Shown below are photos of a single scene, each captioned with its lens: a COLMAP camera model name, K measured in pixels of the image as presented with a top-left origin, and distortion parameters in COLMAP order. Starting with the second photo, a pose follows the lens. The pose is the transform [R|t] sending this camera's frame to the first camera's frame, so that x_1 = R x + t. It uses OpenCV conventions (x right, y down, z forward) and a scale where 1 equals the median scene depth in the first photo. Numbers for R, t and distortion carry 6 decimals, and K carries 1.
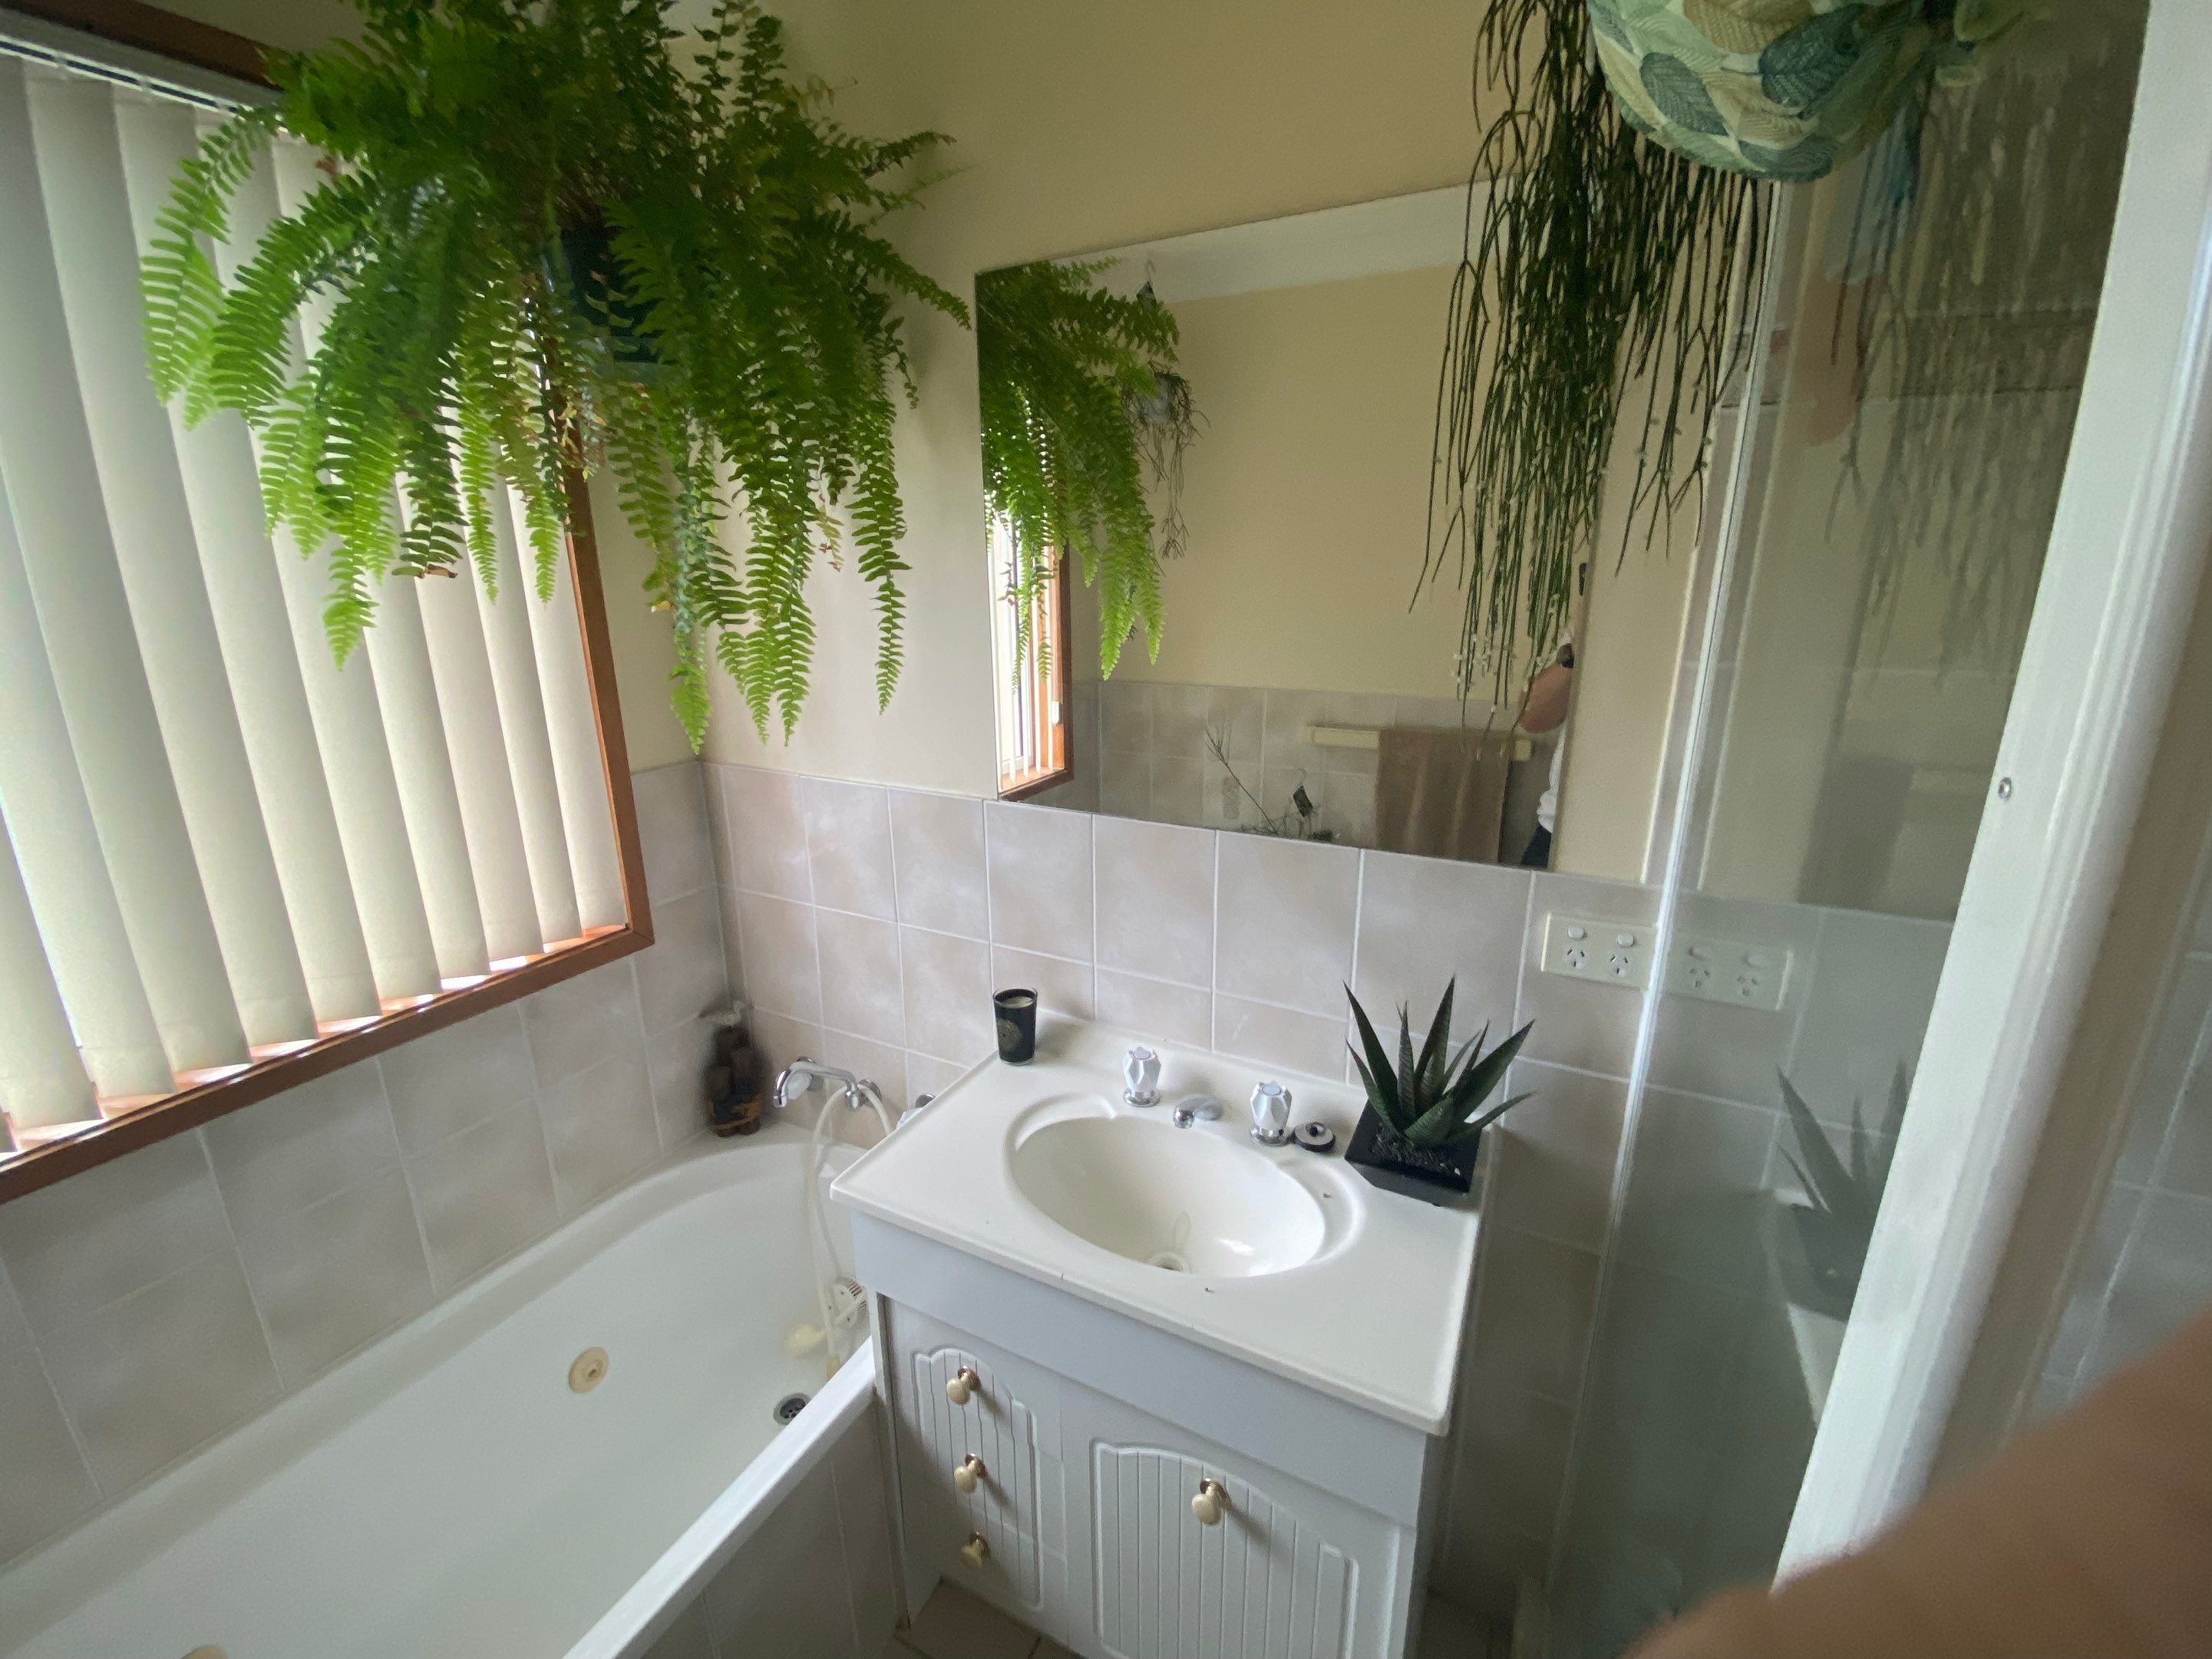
lens RADIAL K [[894.3, 0, 1112.5], [0, 894.3, 819.0], [0, 0, 1]] dist [0.014779, -0.018042]
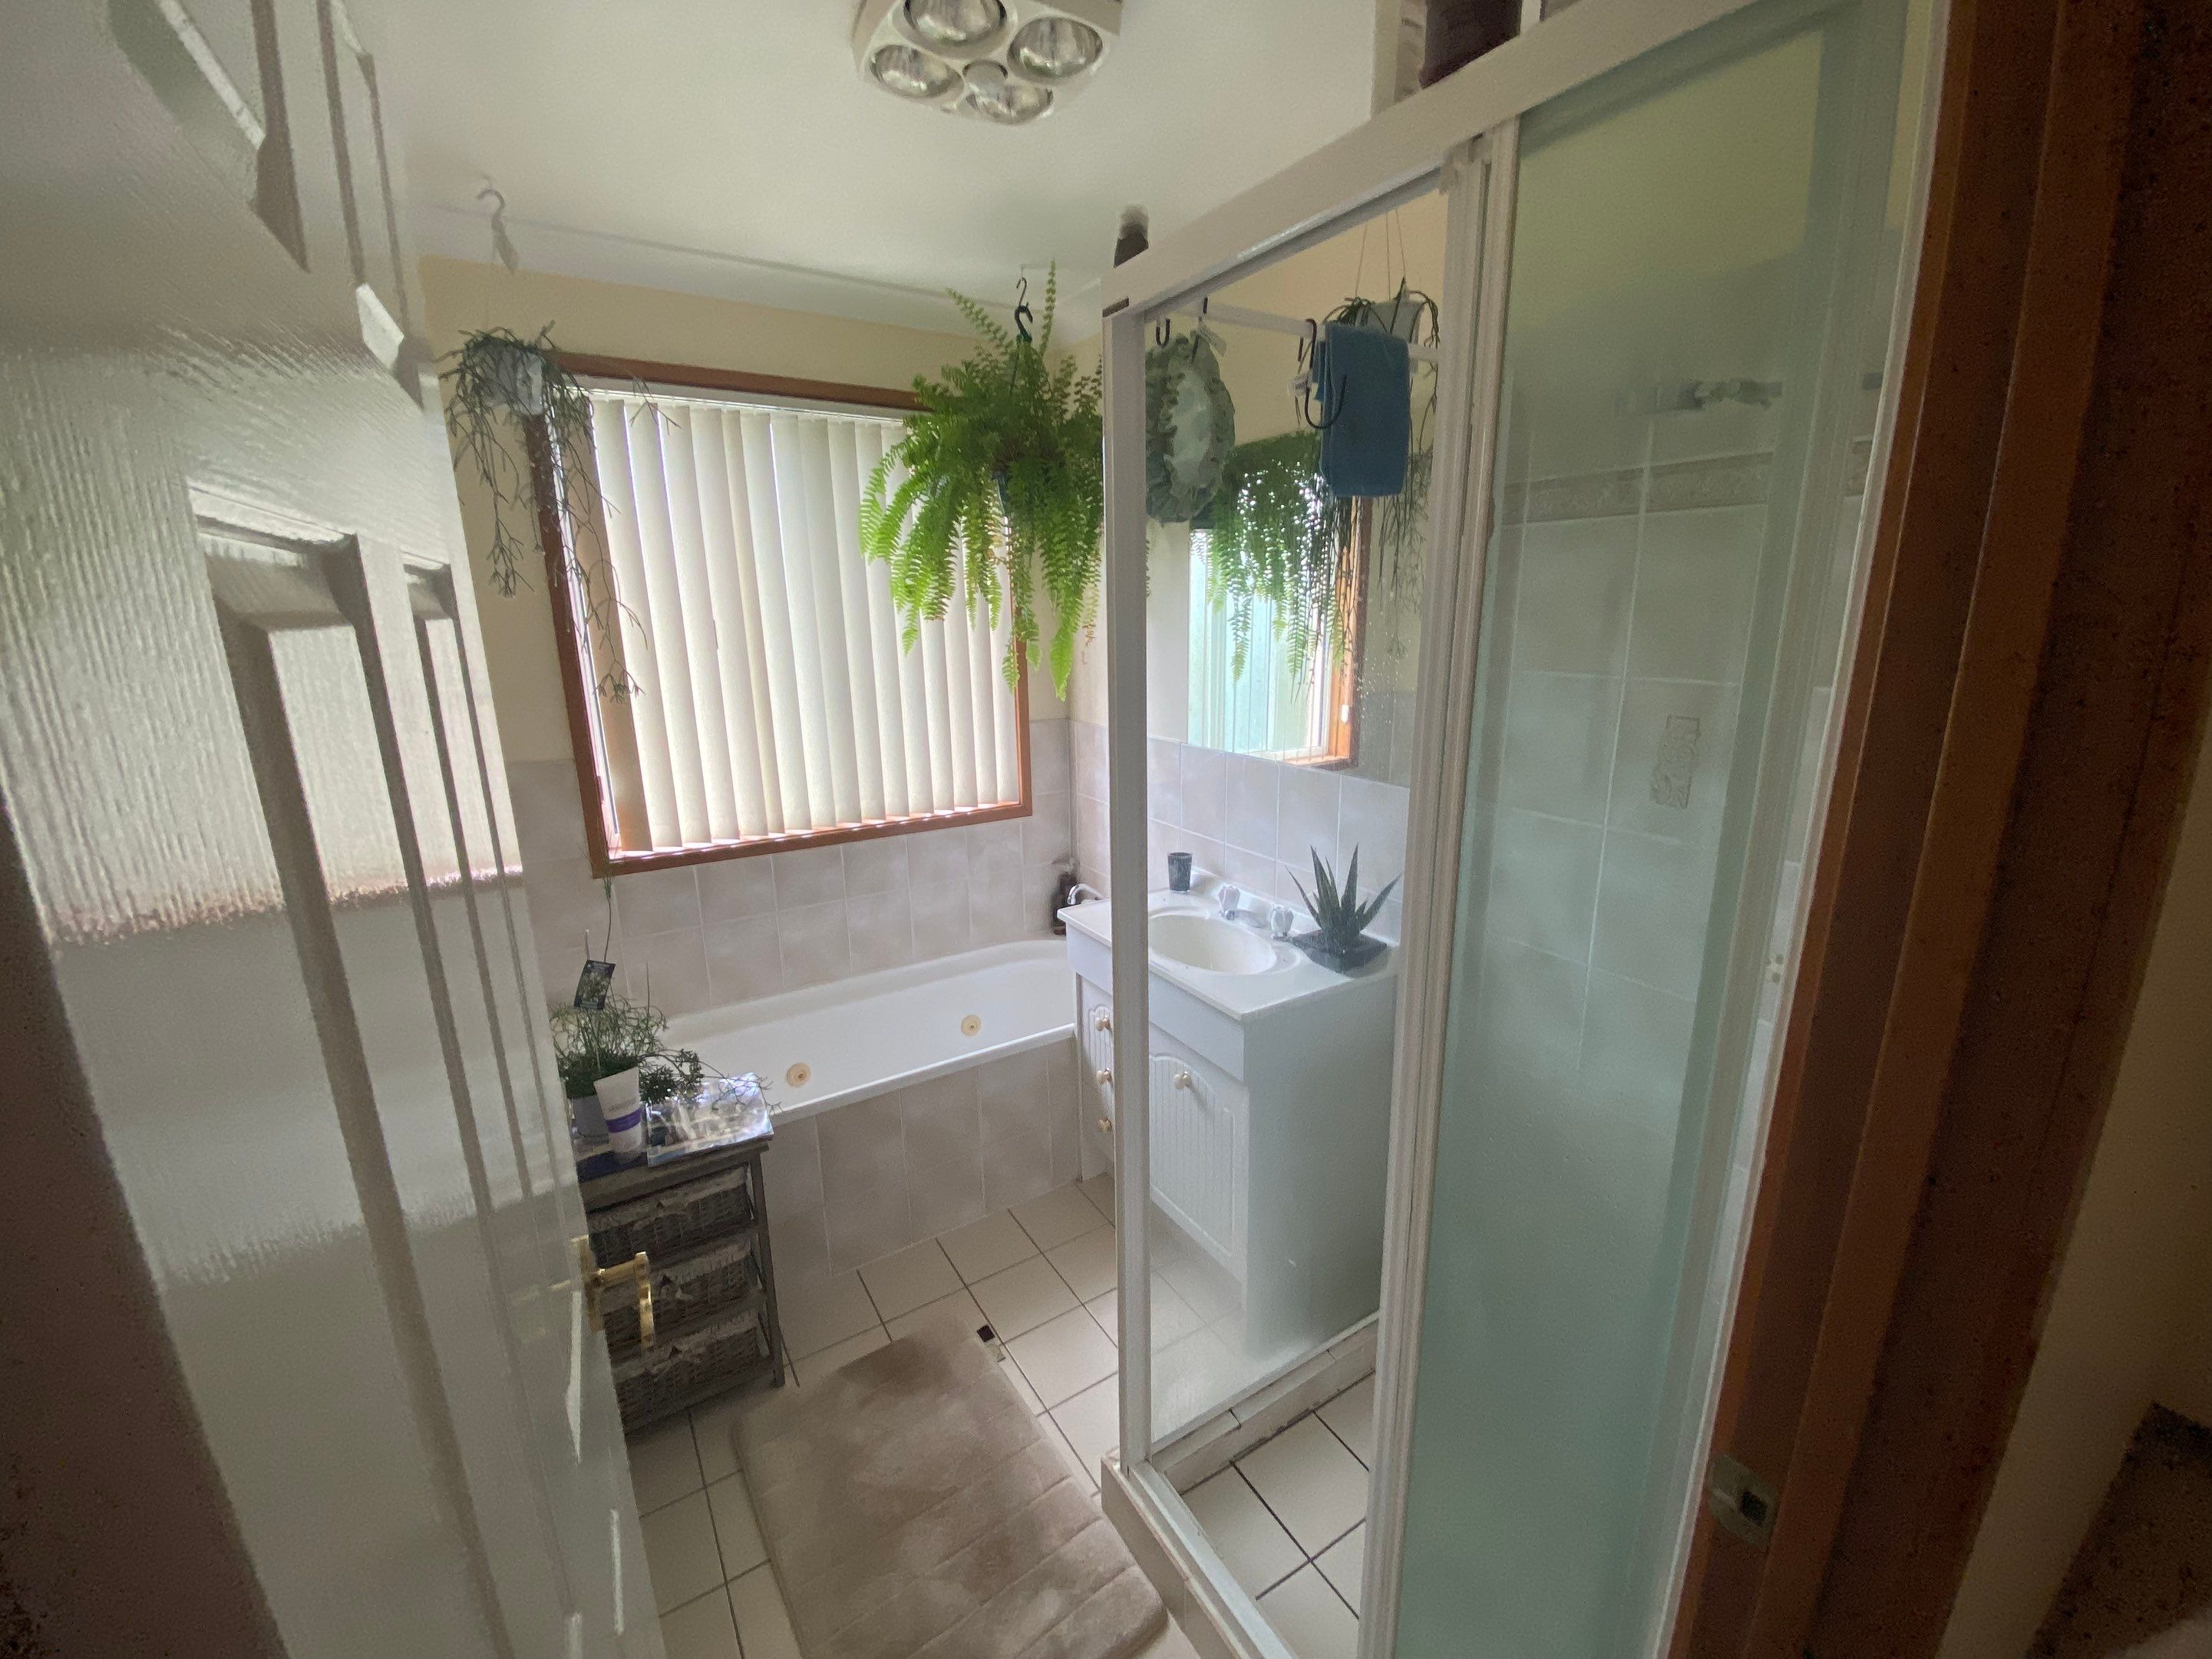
lens RADIAL K [[874.4, 0, 1120.9], [0, 874.4, 826.4], [0, 0, 1]] dist [0.015913, -0.016217]
pose [[0.864104, 0.115383, -0.489909, 0.691230], [-0.124350, 0.992135, 0.014339, 0.146916], [0.487710, 0.048530, 0.871656, -0.620123]]
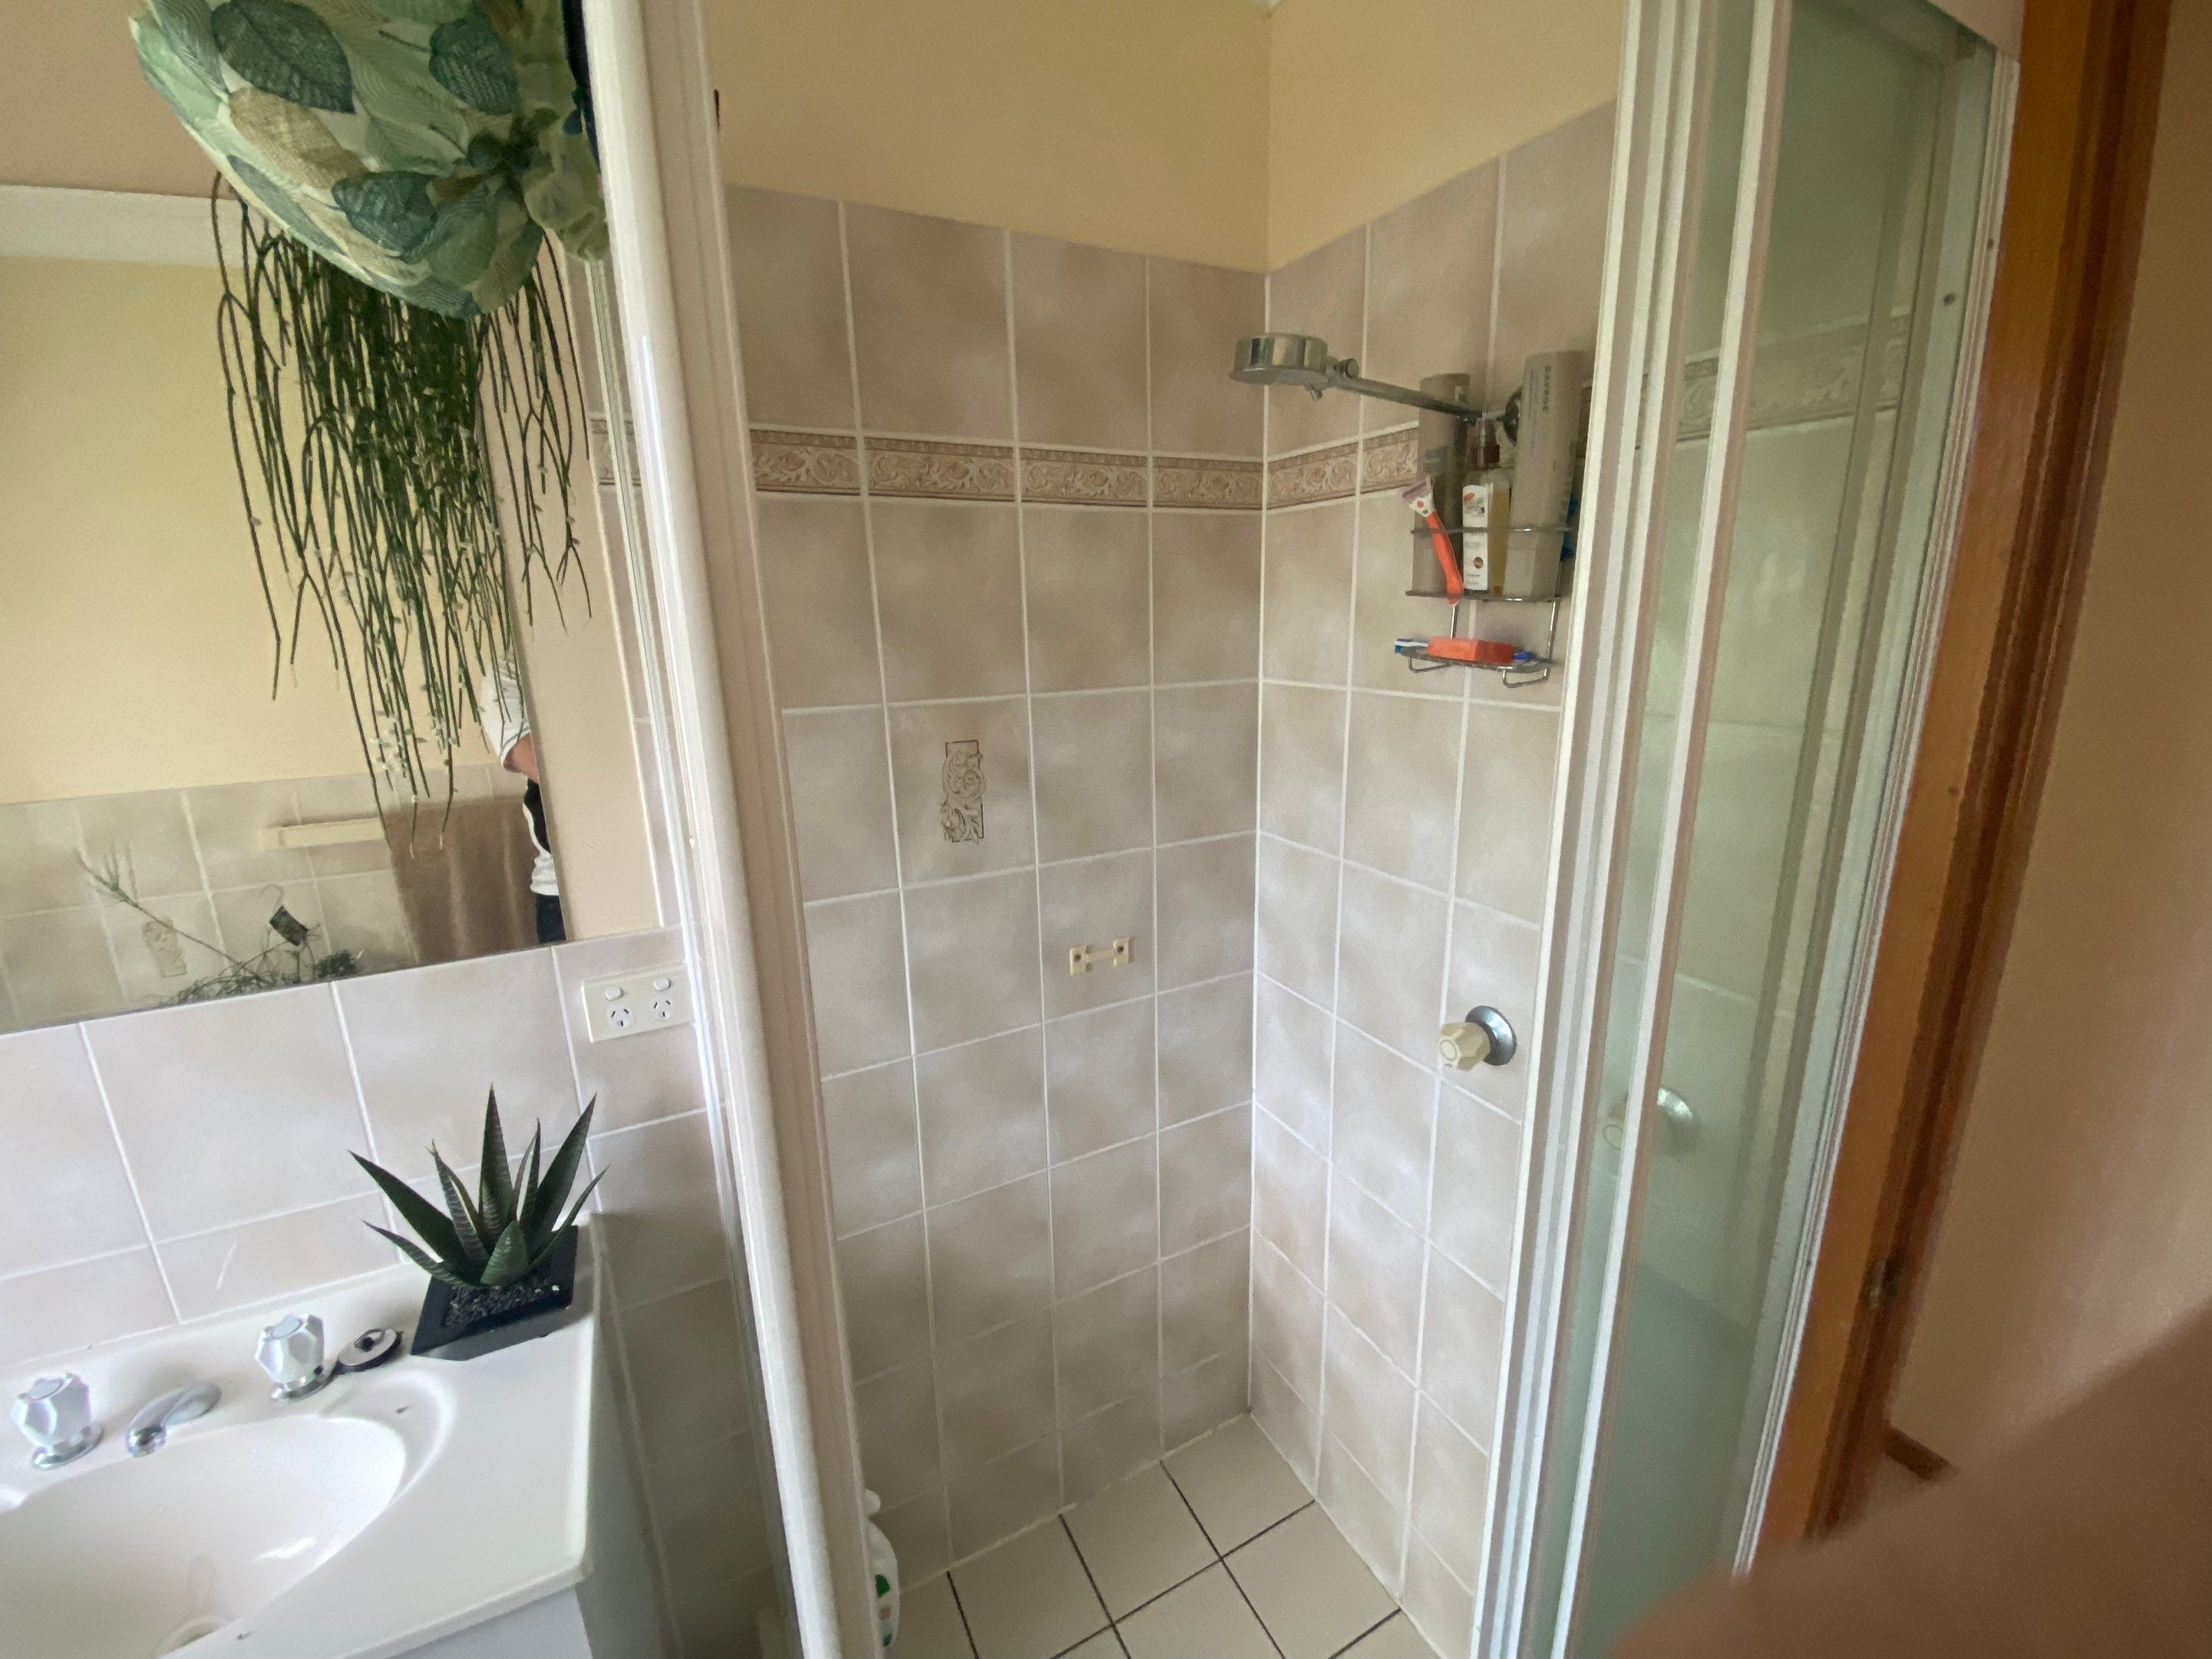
lens RADIAL K [[897.2, 0, 1106.0], [0, 897.2, 829.5], [0, 0, 1]] dist [0.013513, -0.017927]
pose [[0.566426, -0.204846, 0.798248, 0.056530], [0.233020, 0.968898, 0.083291, -0.004835], [-0.790483, 0.138830, 0.596542, -0.047030]]
